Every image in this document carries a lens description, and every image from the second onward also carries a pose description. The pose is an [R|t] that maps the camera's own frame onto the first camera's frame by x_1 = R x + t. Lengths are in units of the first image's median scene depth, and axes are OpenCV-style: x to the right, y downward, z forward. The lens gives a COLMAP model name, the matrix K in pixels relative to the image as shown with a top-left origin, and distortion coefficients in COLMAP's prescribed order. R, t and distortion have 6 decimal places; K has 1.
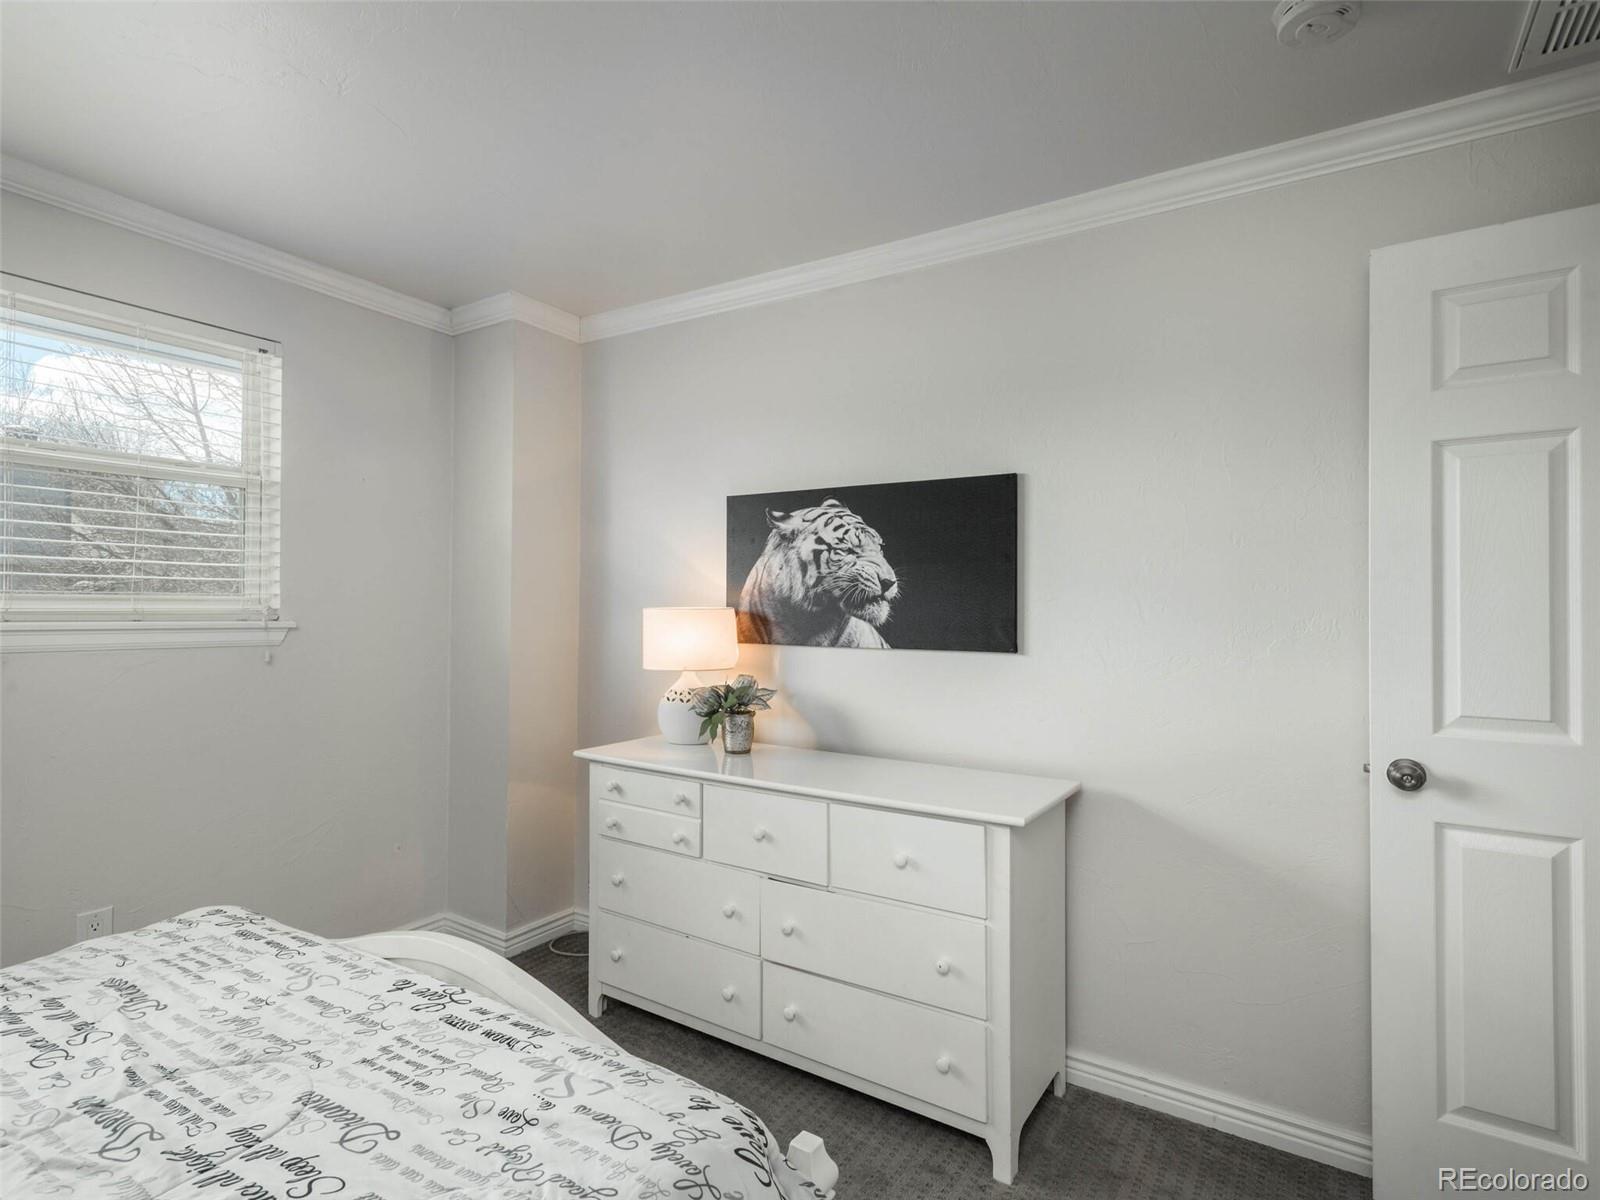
lens RADIAL K [[837.0, 0, 792.5], [0, 837.0, 601.3], [0, 0, 1]] dist [0.018681, -0.005920]
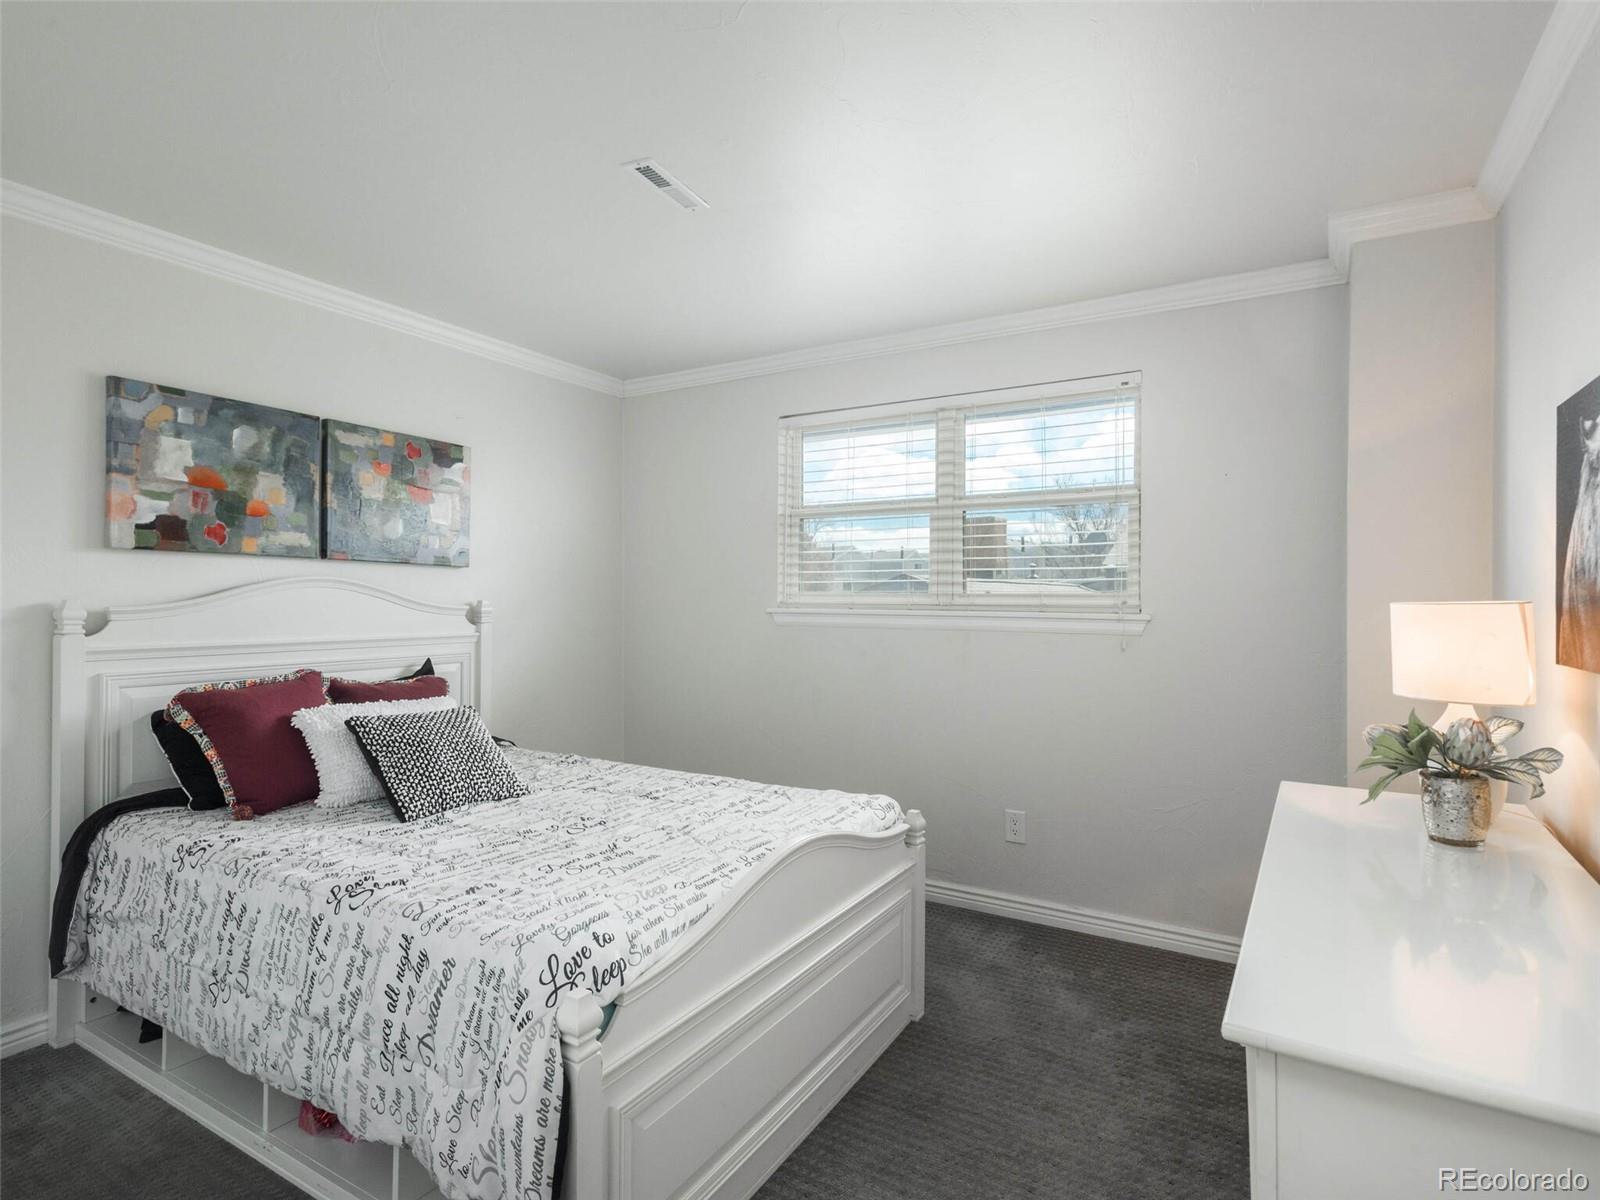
lens RADIAL K [[837.0, 0, 792.4], [0, 837.0, 599.9], [0, 0, 1]] dist [0.018681, -0.005920]
pose [[0.025039, -0.005024, -0.999674, 1.121328], [0.006926, 0.999964, -0.004852, 0.014210], [0.999662, -0.006802, 0.025073, 1.064211]]
